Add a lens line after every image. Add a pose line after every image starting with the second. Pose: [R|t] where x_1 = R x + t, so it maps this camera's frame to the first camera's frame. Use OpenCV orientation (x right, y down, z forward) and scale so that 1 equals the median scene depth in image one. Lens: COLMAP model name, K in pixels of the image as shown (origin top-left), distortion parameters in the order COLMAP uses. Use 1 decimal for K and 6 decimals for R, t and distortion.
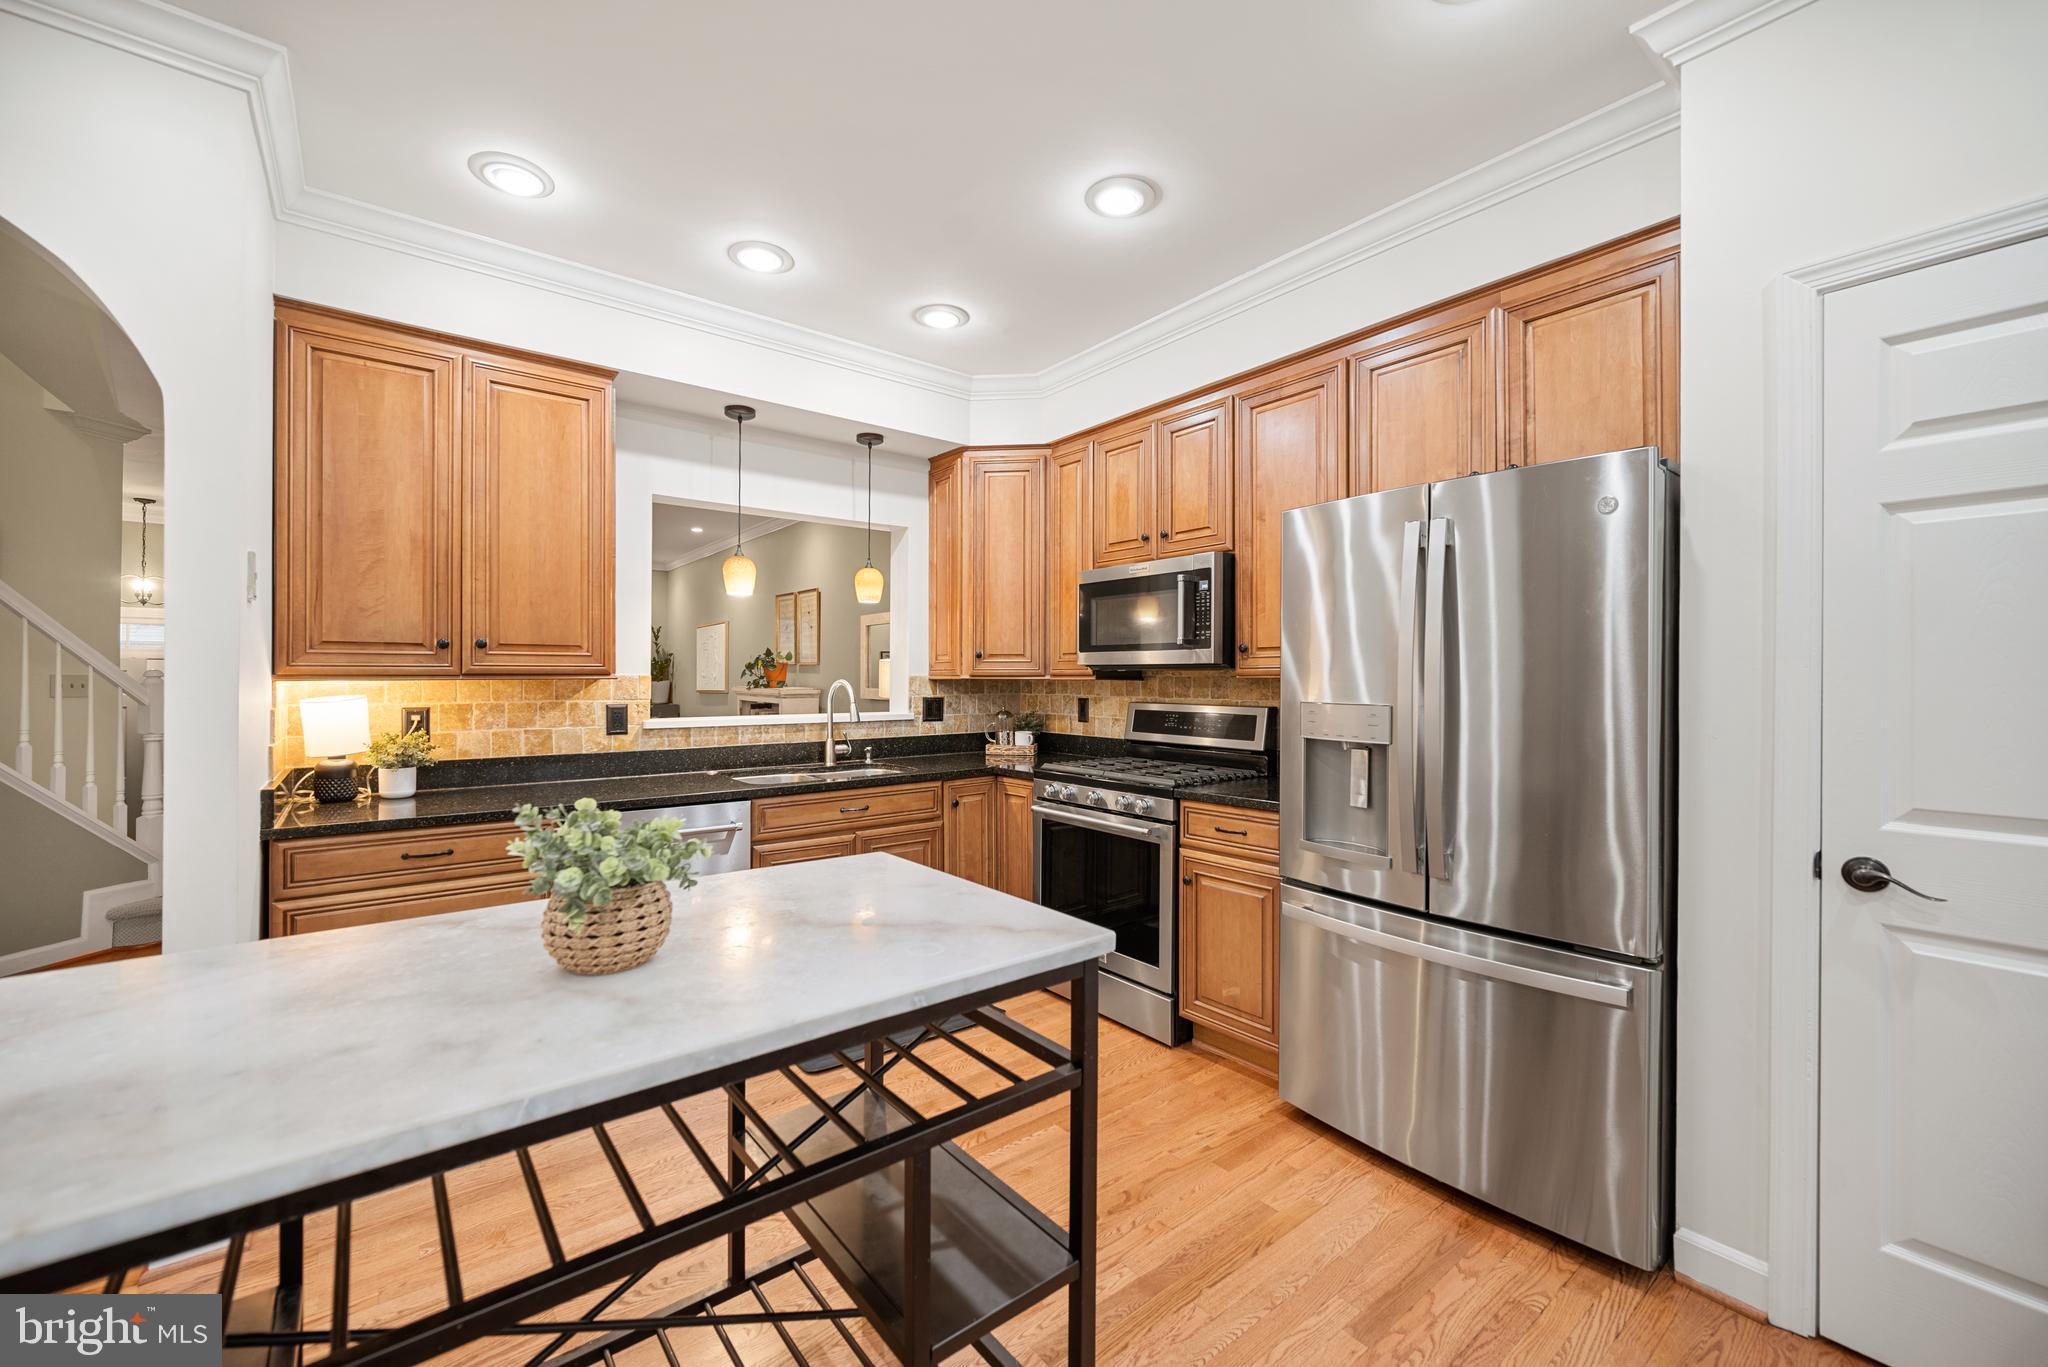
lens RADIAL K [[814.7, 0, 1026.3], [0, 814.7, 676.7], [0, 0, 1]] dist [-0.001397, -0.000062]
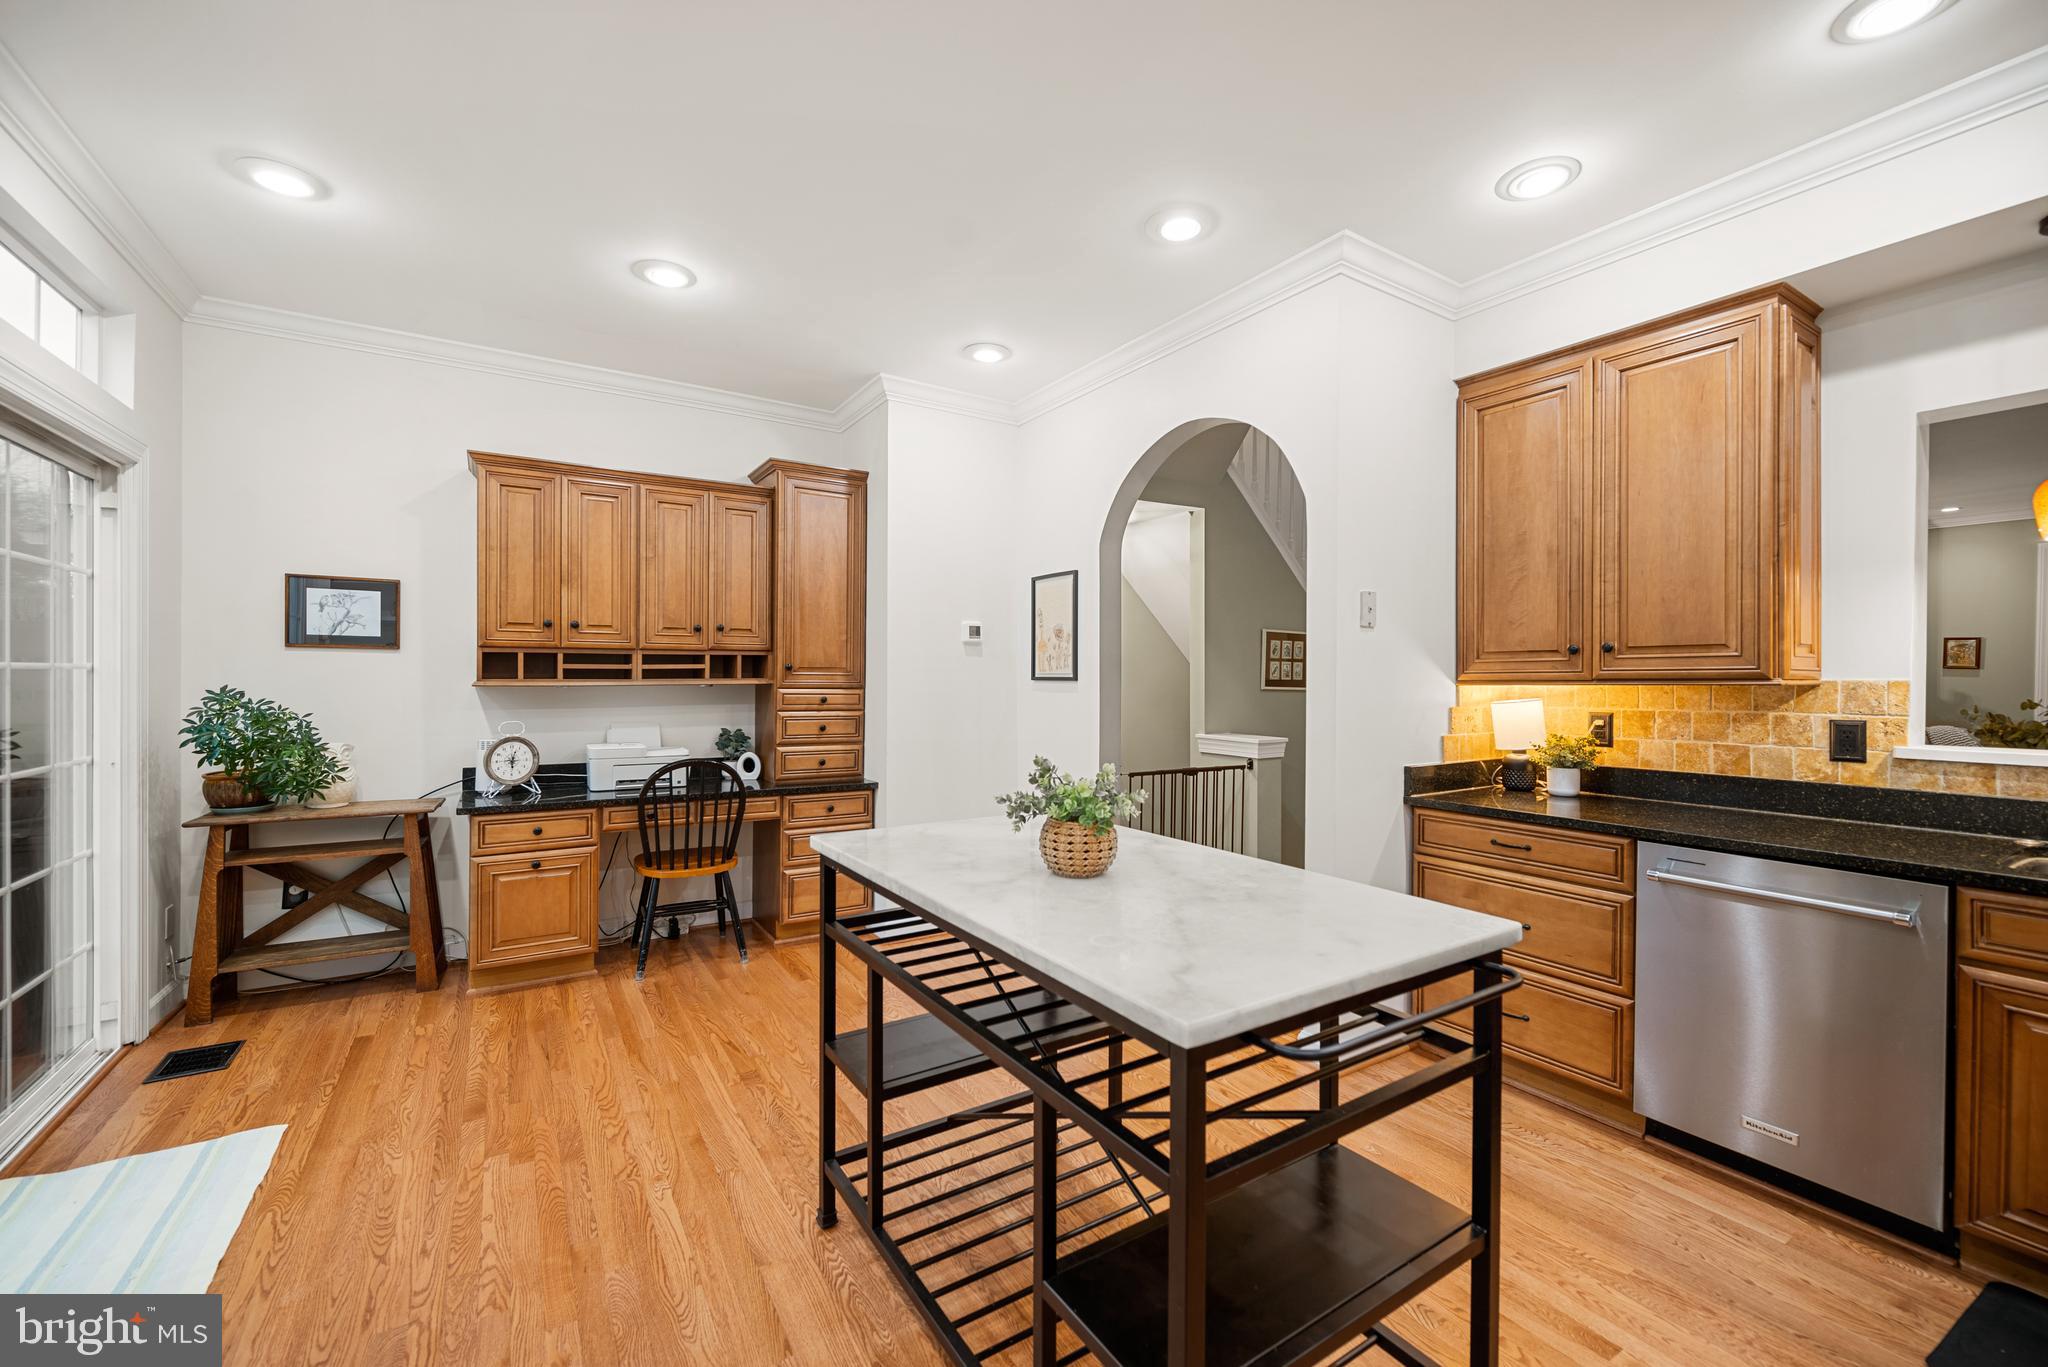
lens RADIAL K [[814.7, 0, 1005.3], [0, 814.7, 683.3], [0, 0, 1]] dist [-0.001397, -0.000062]
pose [[-0.105095, -0.000041, -0.994462, 0.338024], [-0.002882, 0.999996, 0.000263, 0.003143], [0.994458, 0.002894, -0.105095, 0.362275]]
